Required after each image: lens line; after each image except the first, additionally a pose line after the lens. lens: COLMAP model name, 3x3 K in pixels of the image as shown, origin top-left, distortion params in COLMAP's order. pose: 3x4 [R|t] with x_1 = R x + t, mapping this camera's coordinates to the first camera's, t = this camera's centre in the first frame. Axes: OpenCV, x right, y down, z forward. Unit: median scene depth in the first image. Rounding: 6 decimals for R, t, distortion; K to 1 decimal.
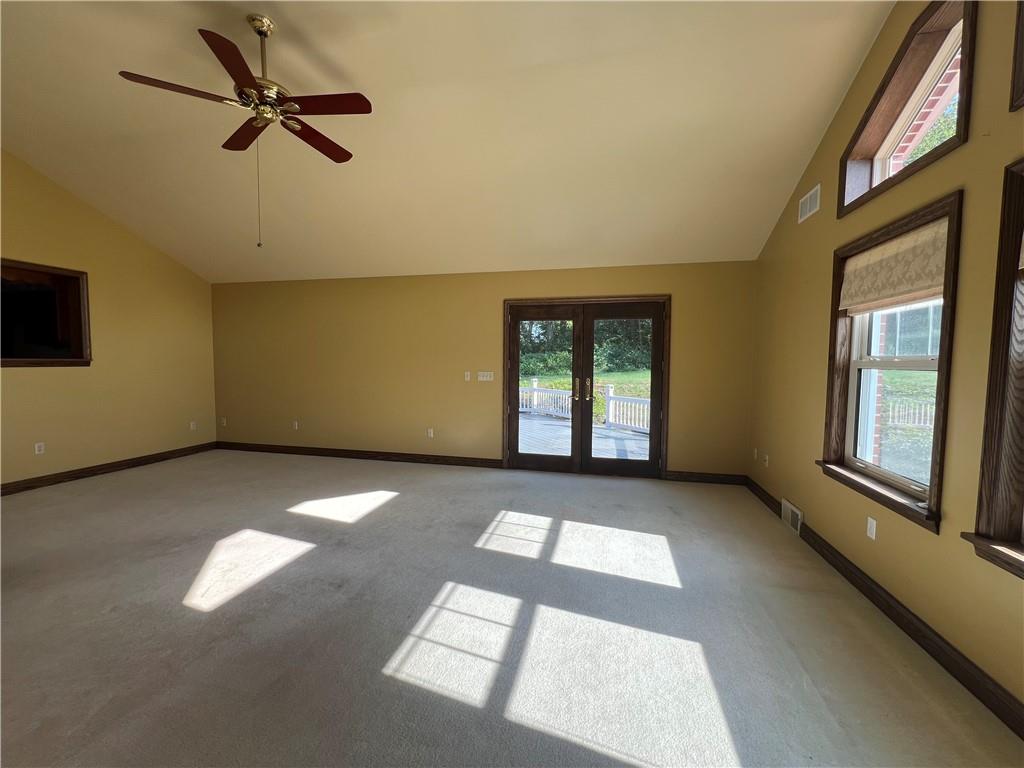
lens RADIAL K [[410.1, 0, 512.0], [0, 410.1, 384.0], [0, 0, 1]] dist [-0.000802, -0.000038]
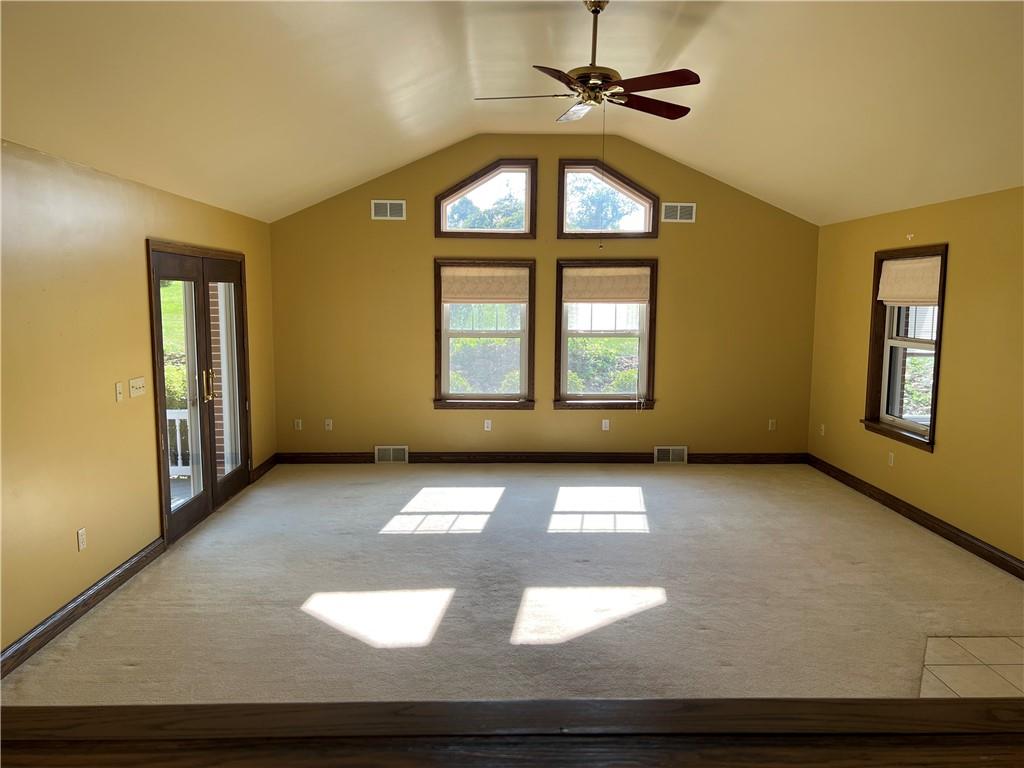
lens RADIAL K [[714.2, 0, 512.0], [0, 714.2, 384.0], [0, 0, 1]] dist [0.065627, -0.000086]
pose [[-0.233037, -0.129549, 0.963800, -1.656110], [0.047947, 0.988351, 0.144442, -0.210610], [-0.971285, 0.079871, -0.224111, 1.198627]]
